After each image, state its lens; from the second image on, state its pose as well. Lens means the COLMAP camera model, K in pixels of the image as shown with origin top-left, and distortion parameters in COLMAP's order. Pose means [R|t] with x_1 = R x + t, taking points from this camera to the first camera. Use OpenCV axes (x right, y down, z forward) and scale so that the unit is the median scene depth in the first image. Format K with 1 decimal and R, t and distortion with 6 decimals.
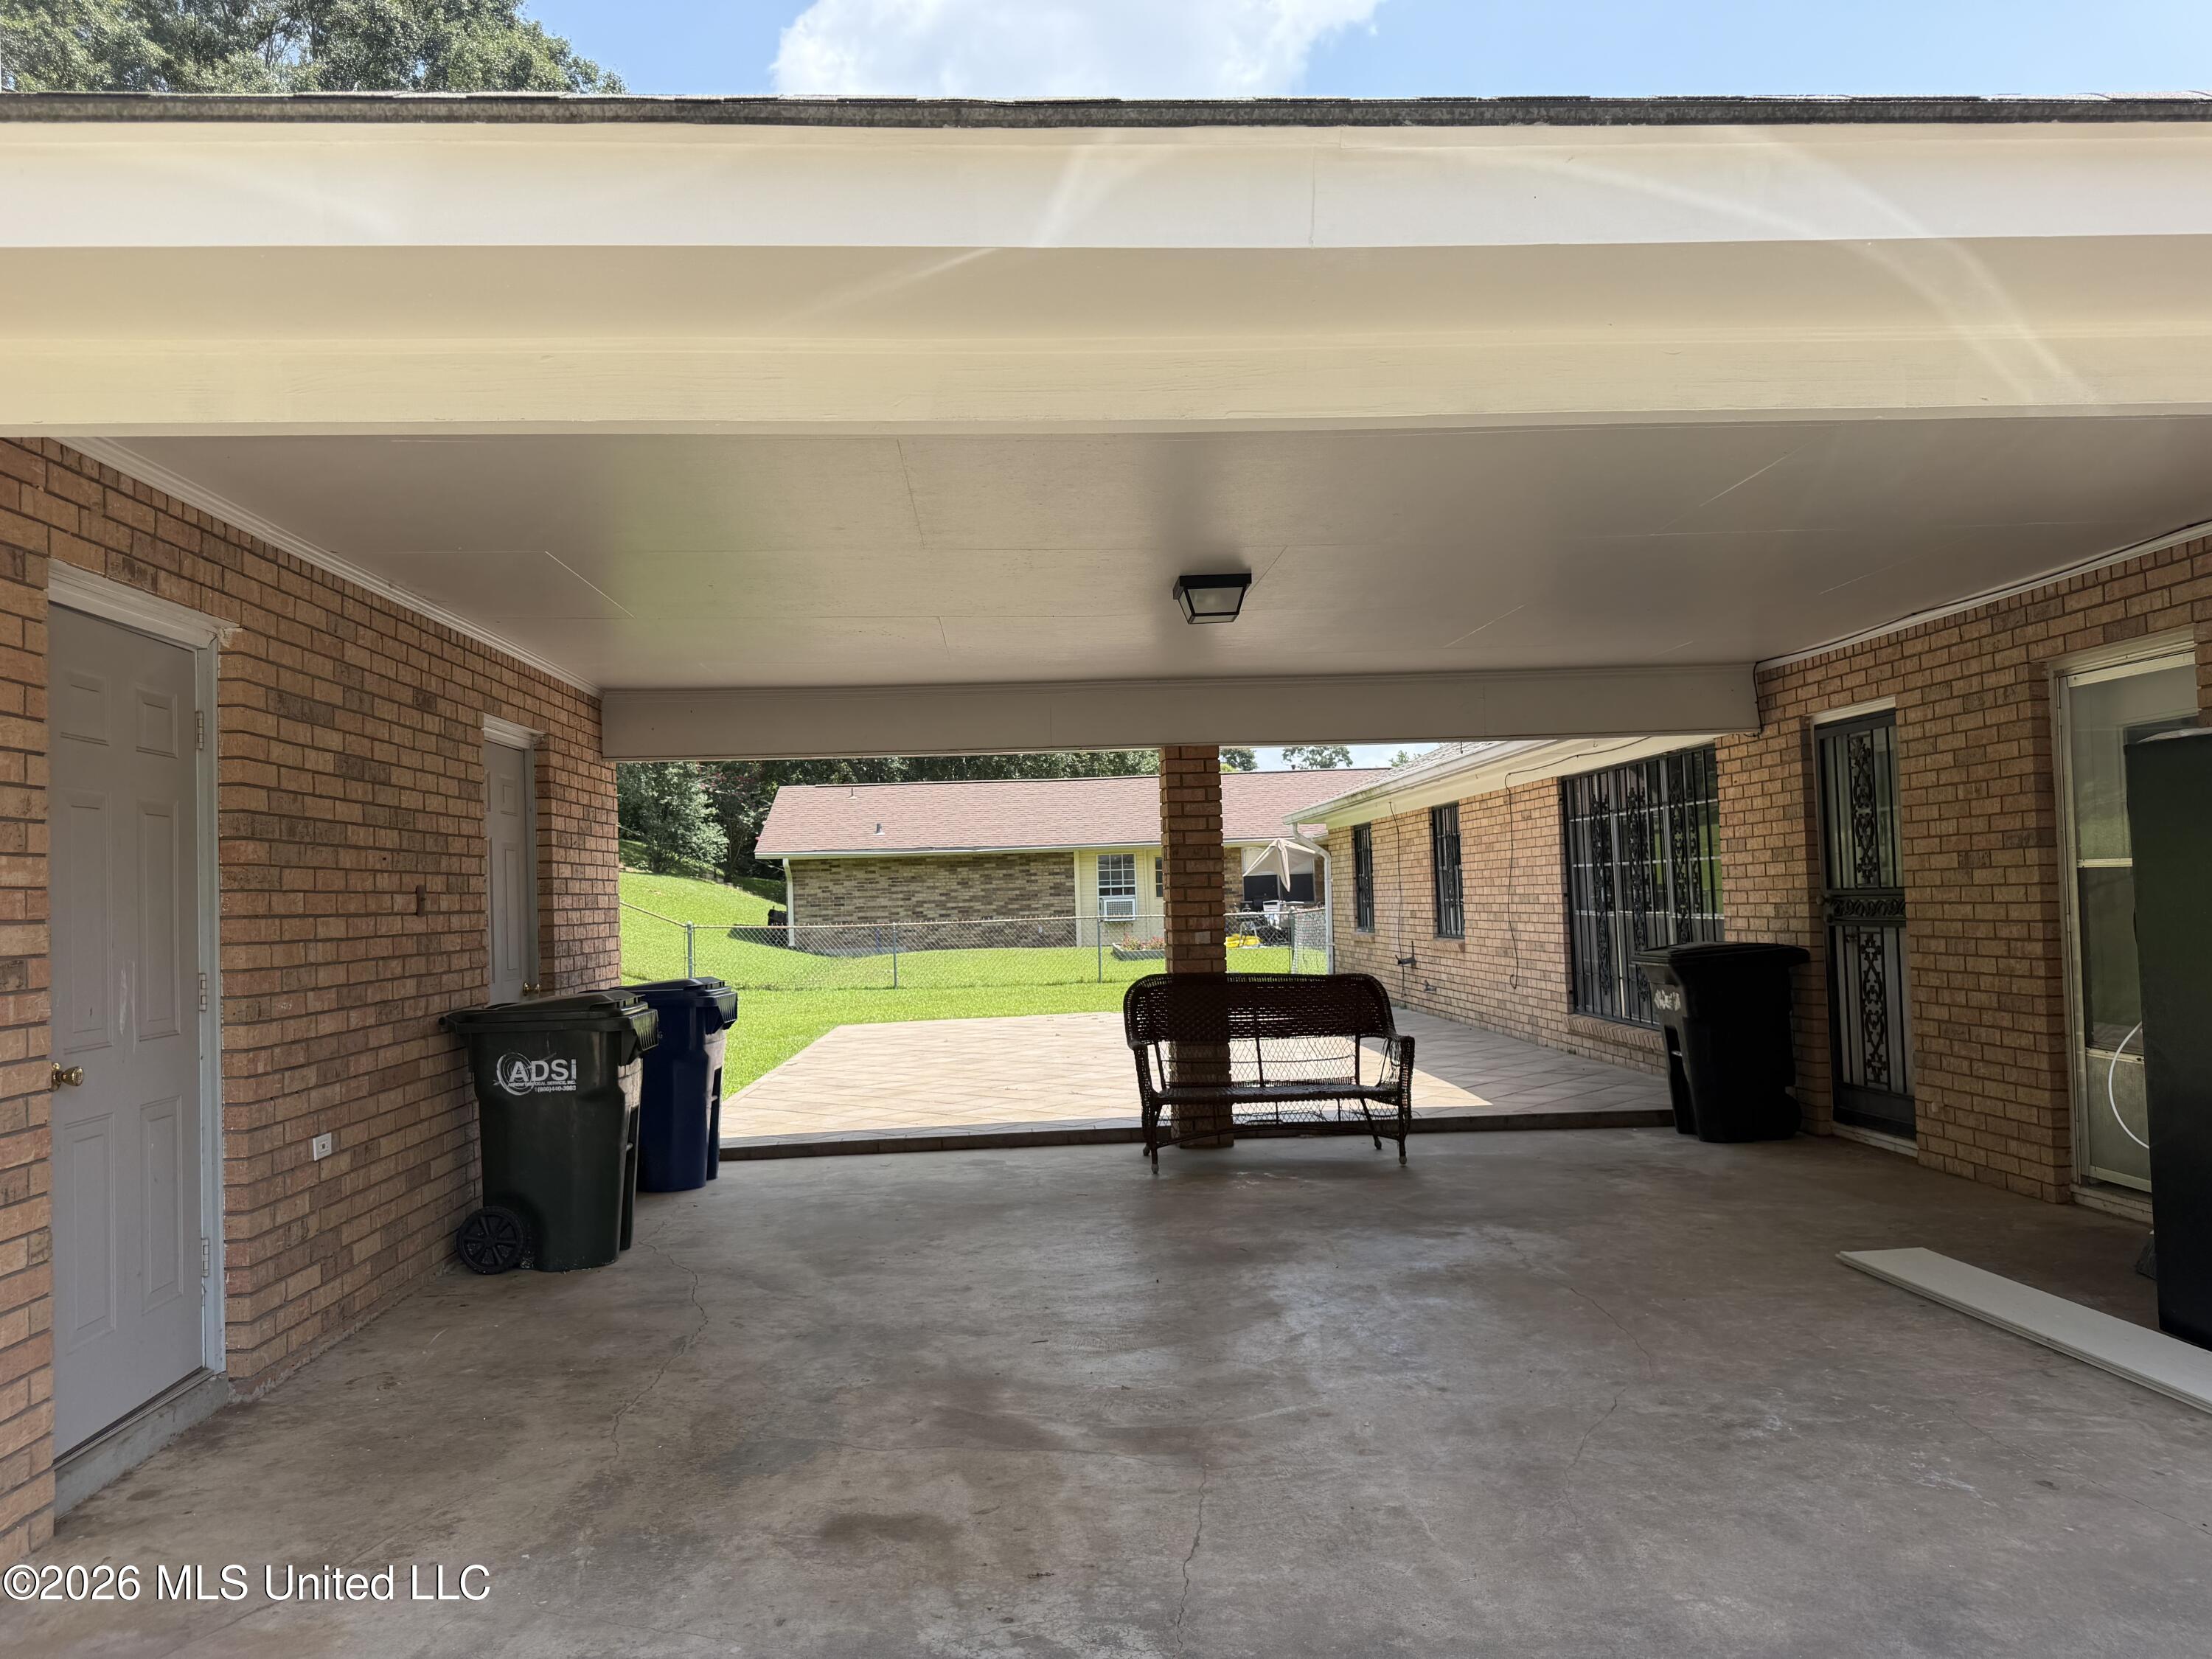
lens RADIAL K [[1557.4, 0, 1104.1], [0, 1557.4, 815.9], [0, 0, 1]] dist [0.017066, -0.007155]
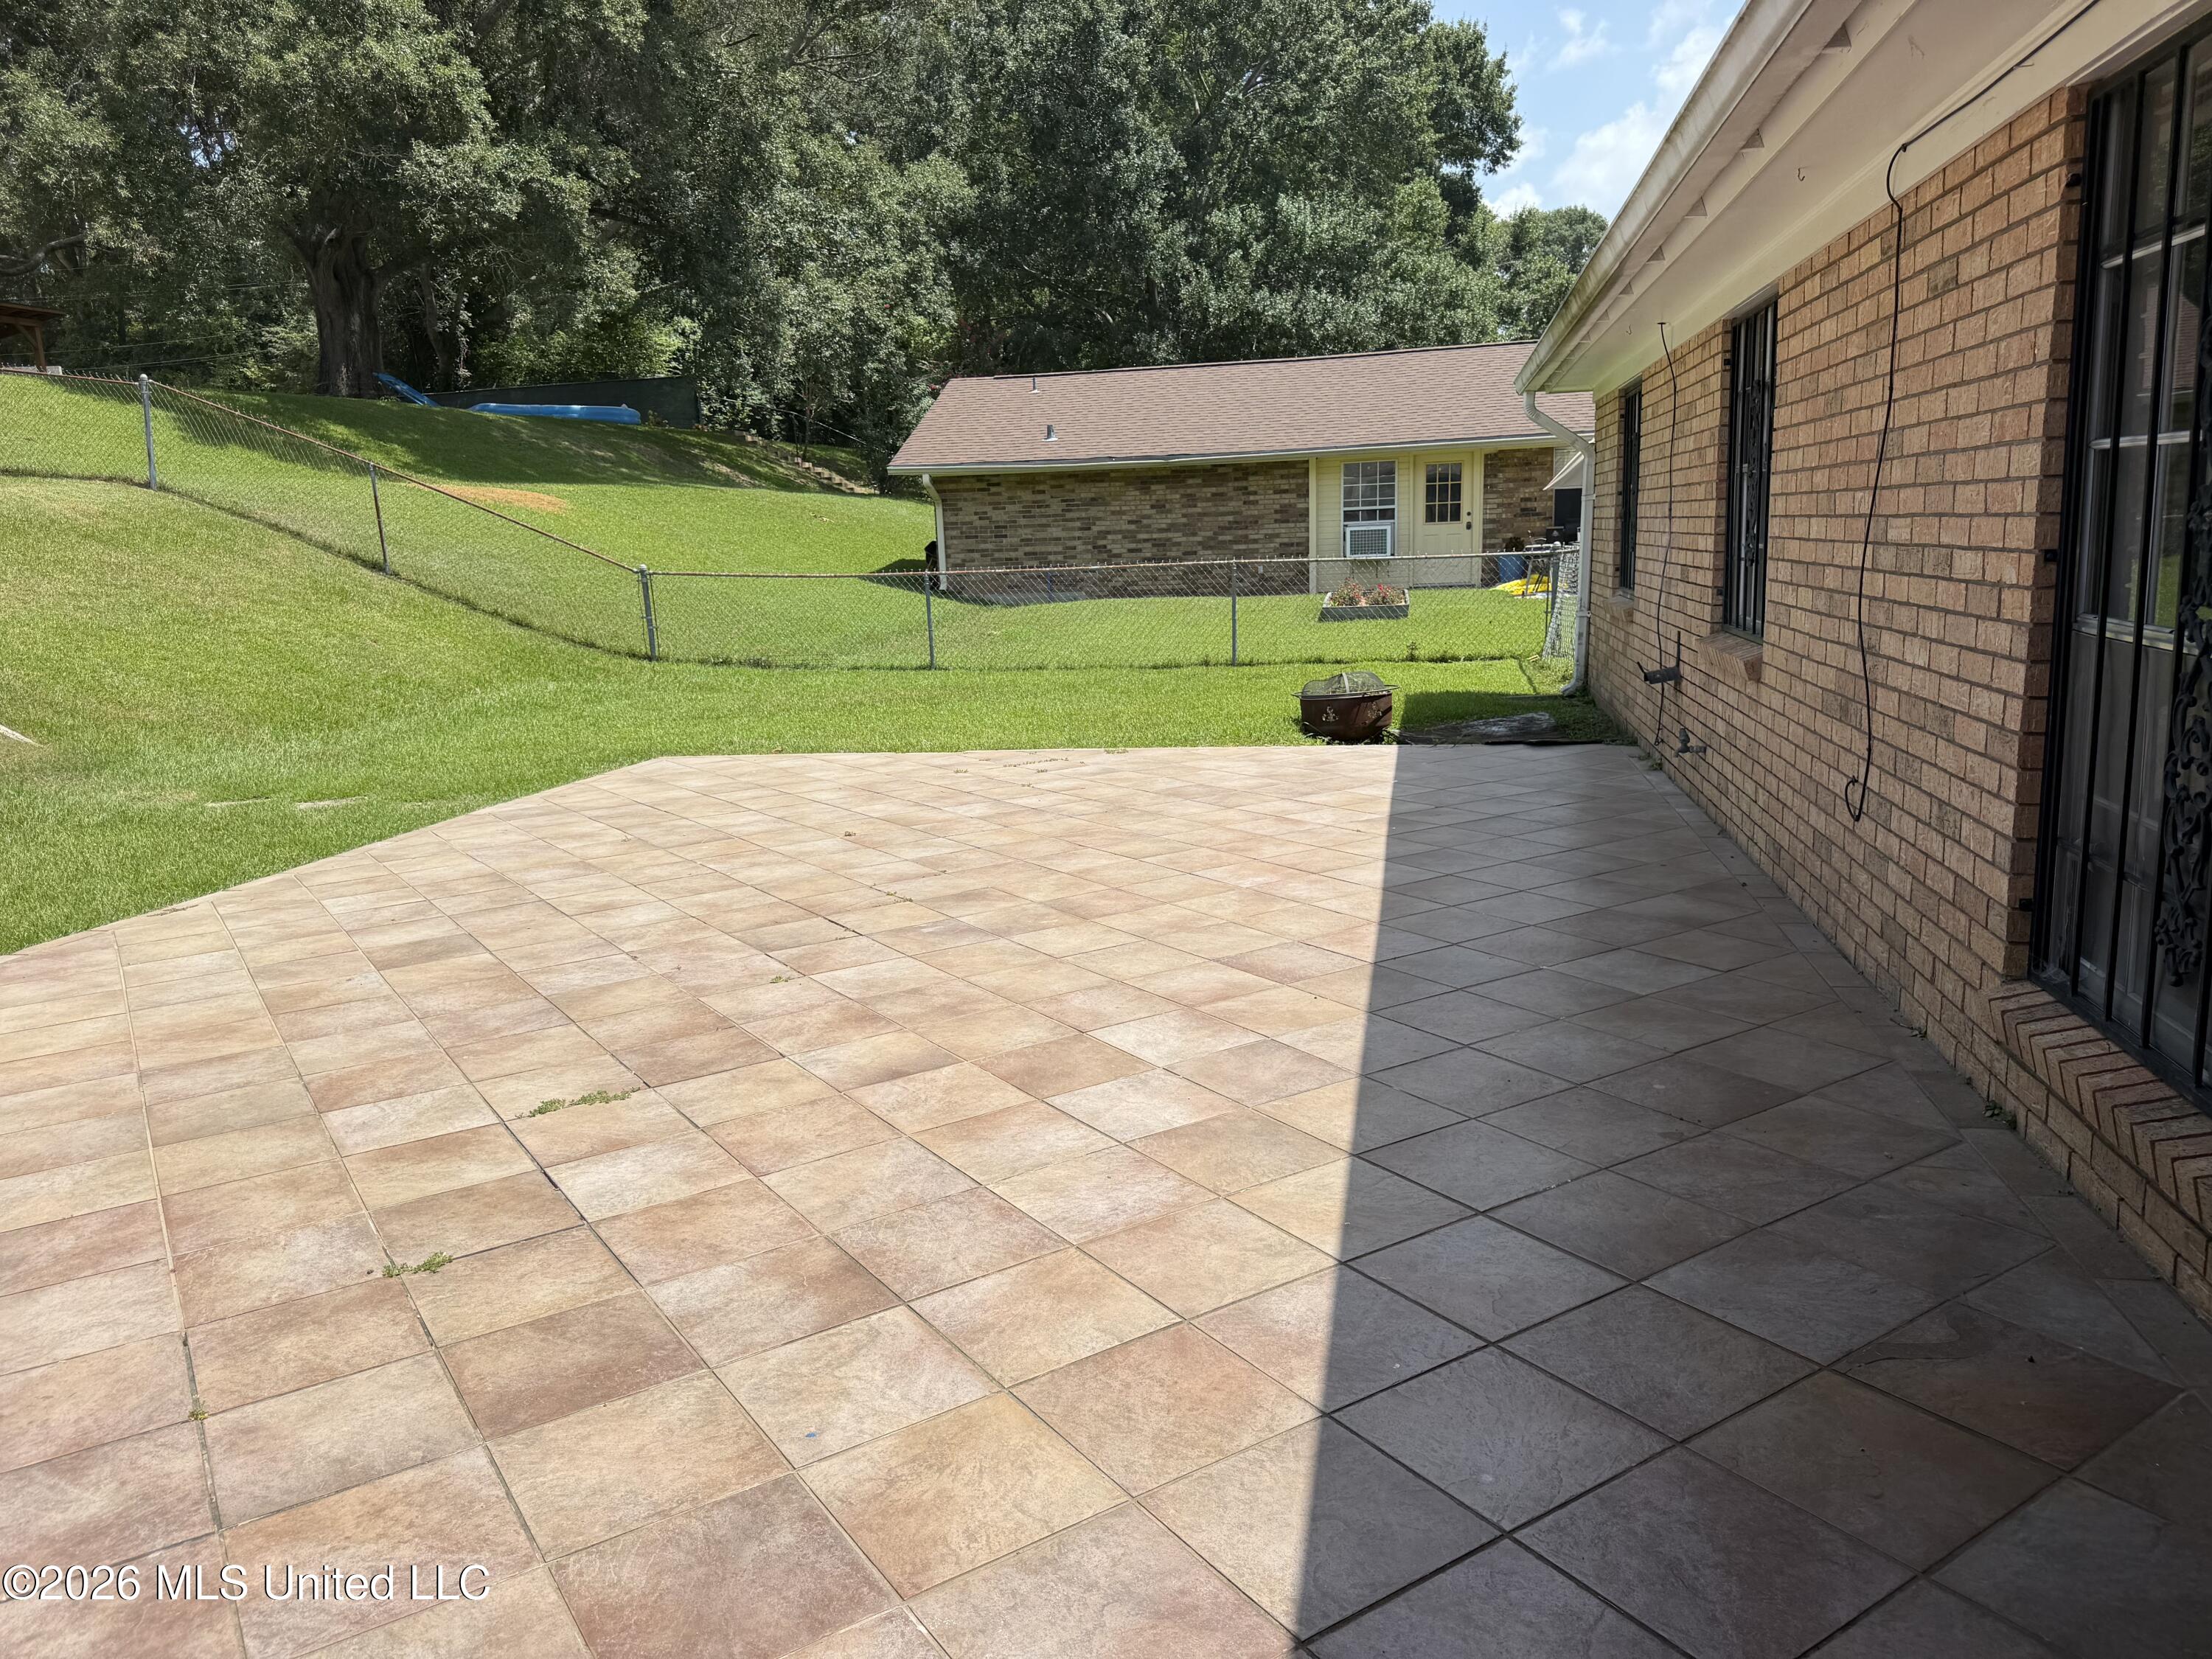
lens RADIAL K [[1623.9, 0, 1045.9], [0, 1623.9, 832.2], [0, 0, 1]] dist [0.070989, -0.076824]
pose [[0.964517, 0.044363, -0.260265, 0.172697], [0.019477, 0.971140, 0.237715, 0.021867], [0.263300, -0.234350, 0.935817, 0.570285]]
